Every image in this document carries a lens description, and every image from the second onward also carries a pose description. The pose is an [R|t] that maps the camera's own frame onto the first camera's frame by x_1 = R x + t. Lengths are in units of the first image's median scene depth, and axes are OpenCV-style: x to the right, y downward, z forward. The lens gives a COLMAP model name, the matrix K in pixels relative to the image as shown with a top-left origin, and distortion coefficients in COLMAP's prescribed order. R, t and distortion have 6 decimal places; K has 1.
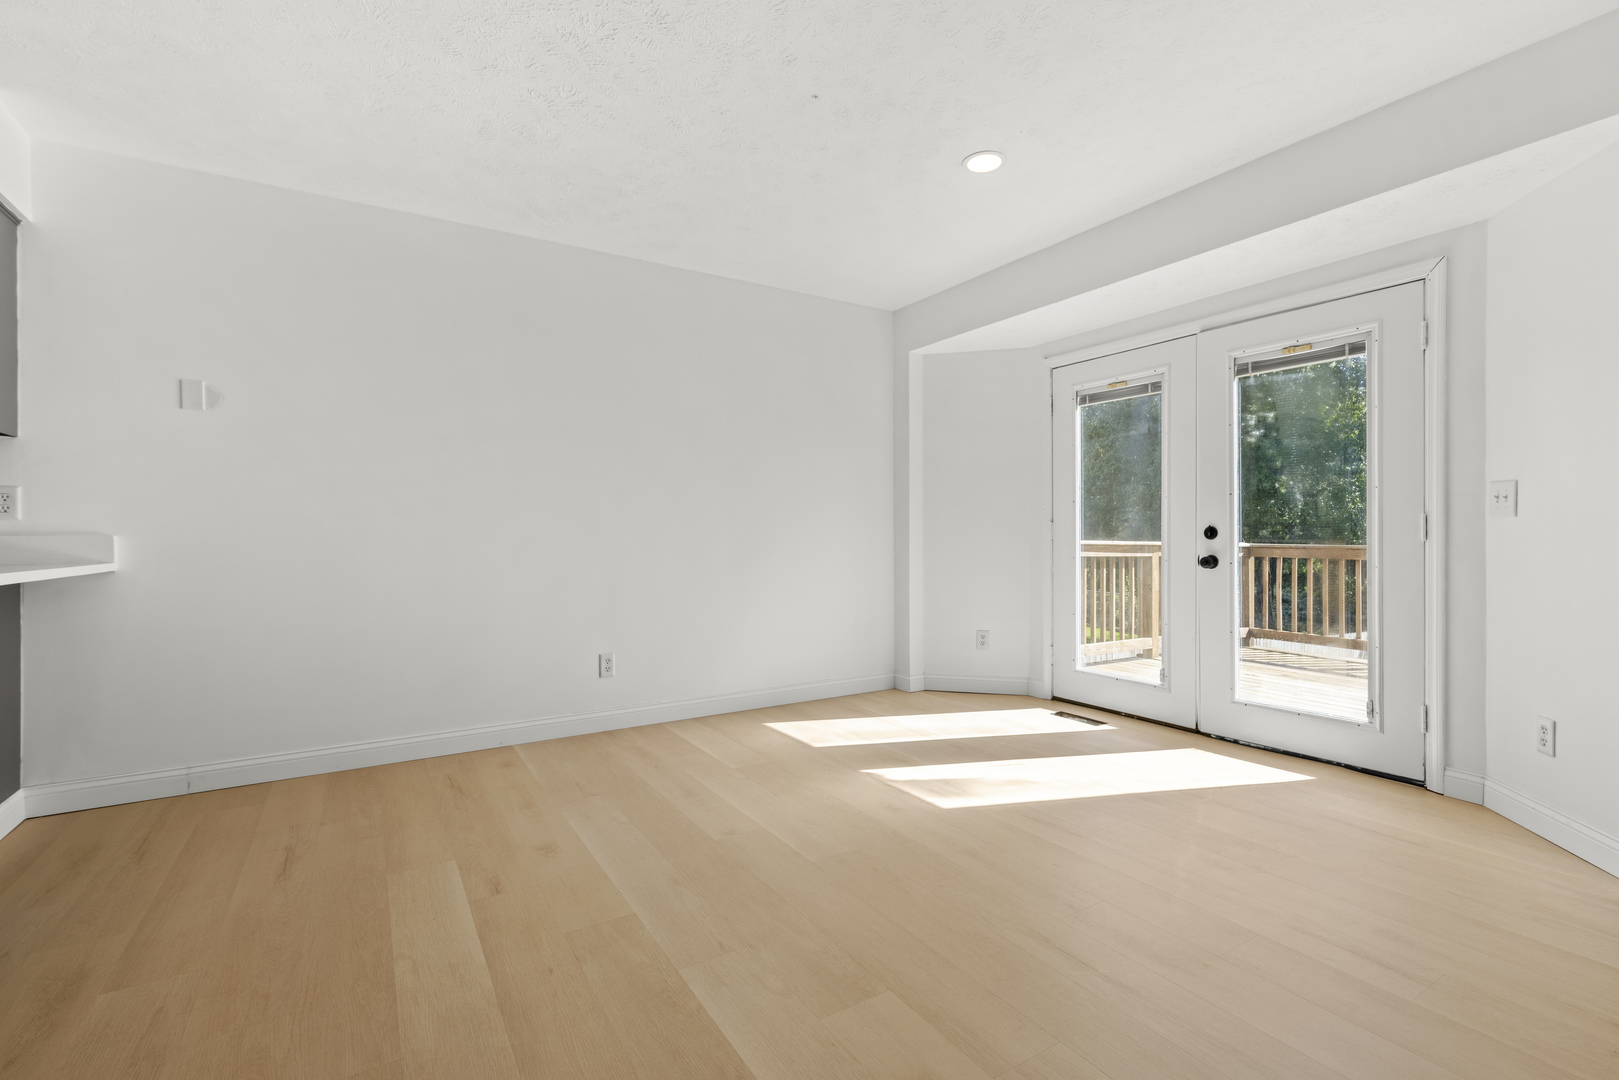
lens RADIAL K [[732.8, 0, 815.3], [0, 732.8, 542.5], [0, 0, 1]] dist [0.001236, 0.000012]
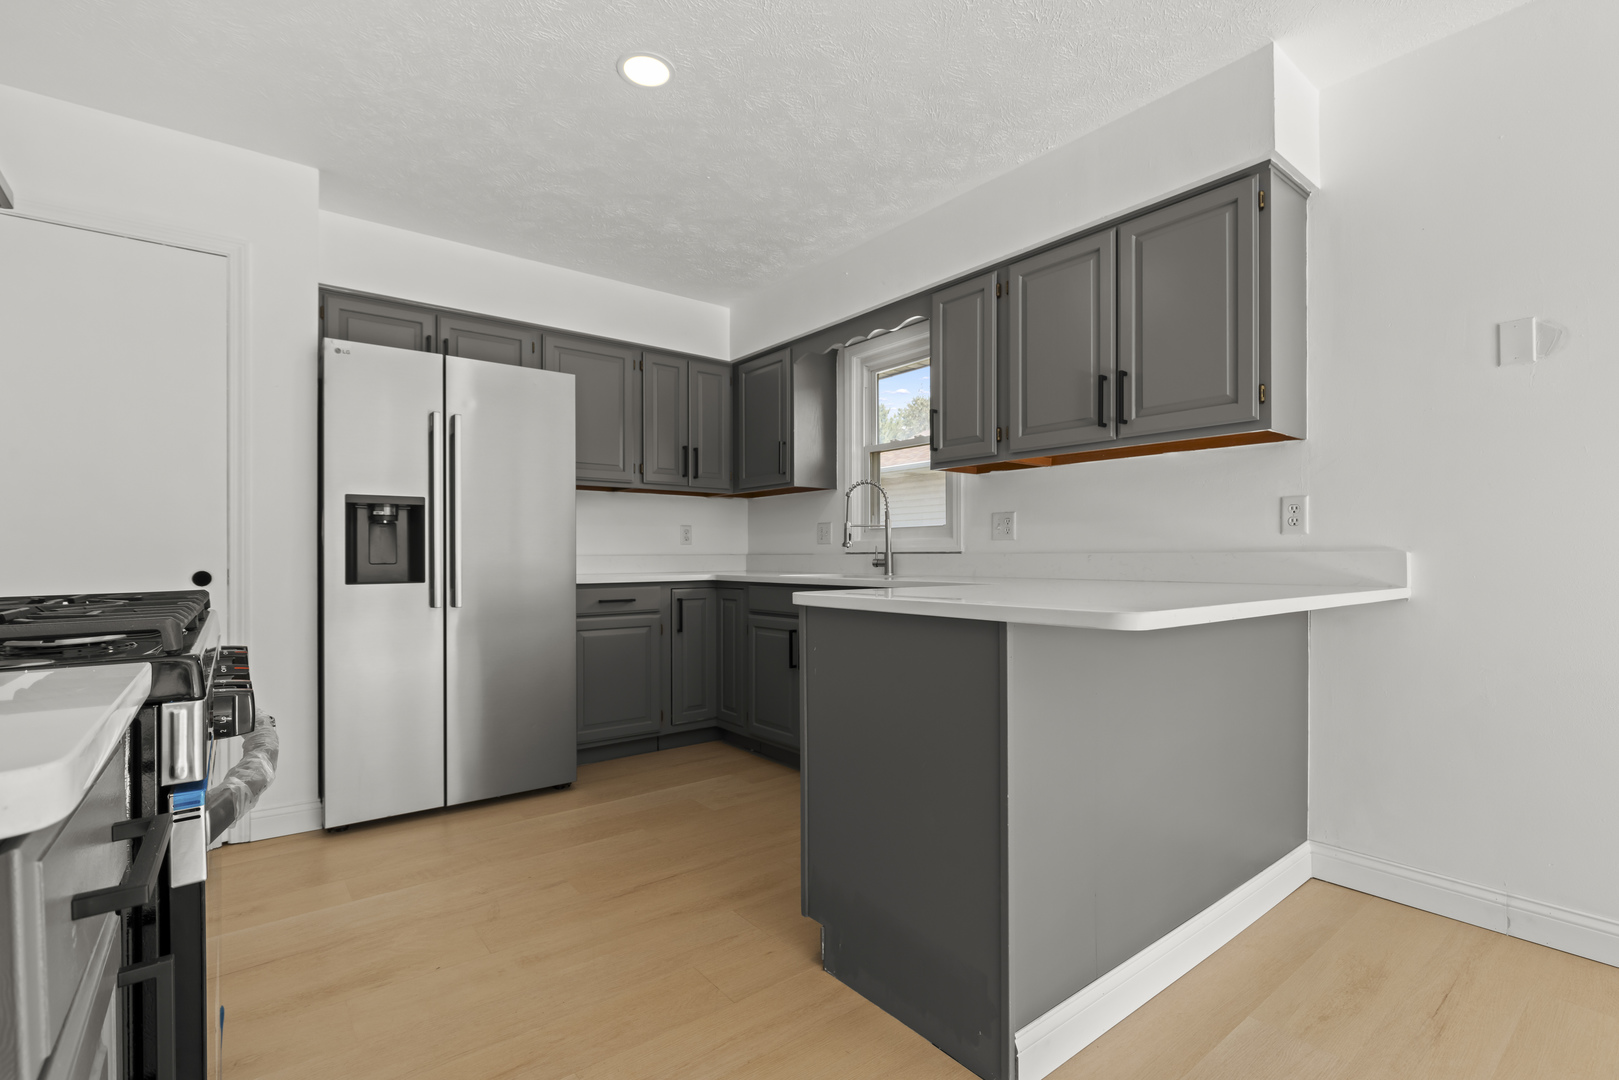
lens RADIAL K [[732.8, 0, 815.3], [0, 732.8, 542.5], [0, 0, 1]] dist [0.001236, 0.000012]
pose [[0.115706, -0.007497, -0.993255, -0.258400], [-0.009654, 0.999916, -0.008672, -0.006002], [0.993237, 0.010592, 0.115624, 0.287989]]
